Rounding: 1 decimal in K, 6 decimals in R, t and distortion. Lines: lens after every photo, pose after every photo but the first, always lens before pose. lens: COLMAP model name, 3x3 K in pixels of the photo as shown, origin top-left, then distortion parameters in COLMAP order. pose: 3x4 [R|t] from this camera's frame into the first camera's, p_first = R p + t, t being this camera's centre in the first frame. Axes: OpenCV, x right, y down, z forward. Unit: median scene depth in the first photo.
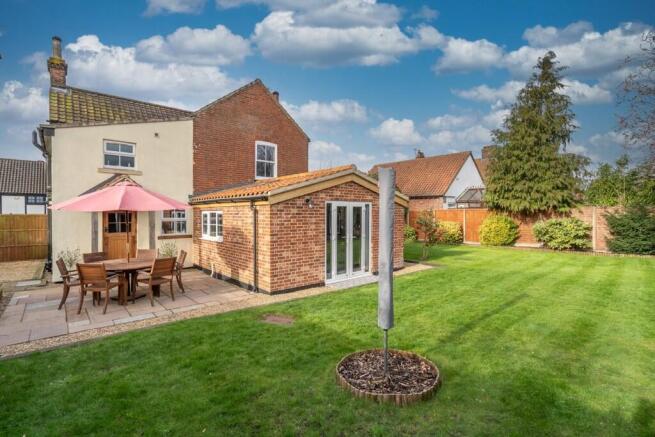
lens RADIAL K [[311.9, 0, 326.9], [0, 311.9, 215.9], [0, 0, 1]] dist [-0.001470, -0.000071]
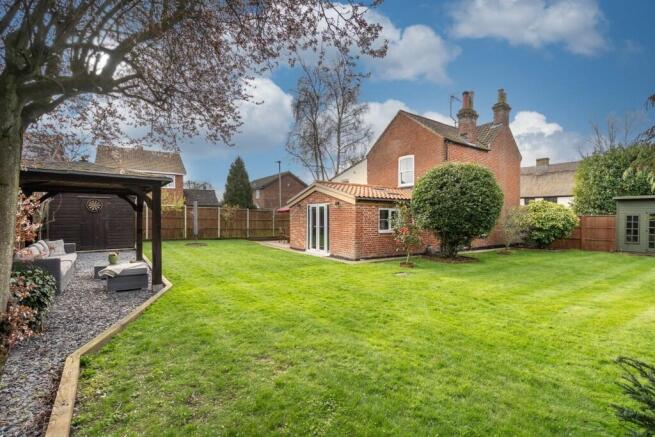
lens RADIAL K [[311.9, 0, 326.1], [0, 311.9, 217.9], [0, 0, 1]] dist [-0.001470, -0.000071]
pose [[-0.105307, 0.006588, -0.994418, 2.436771], [-0.008087, 0.999939, 0.007481, 0.020360], [0.994407, 0.008829, -0.105248, 1.800006]]
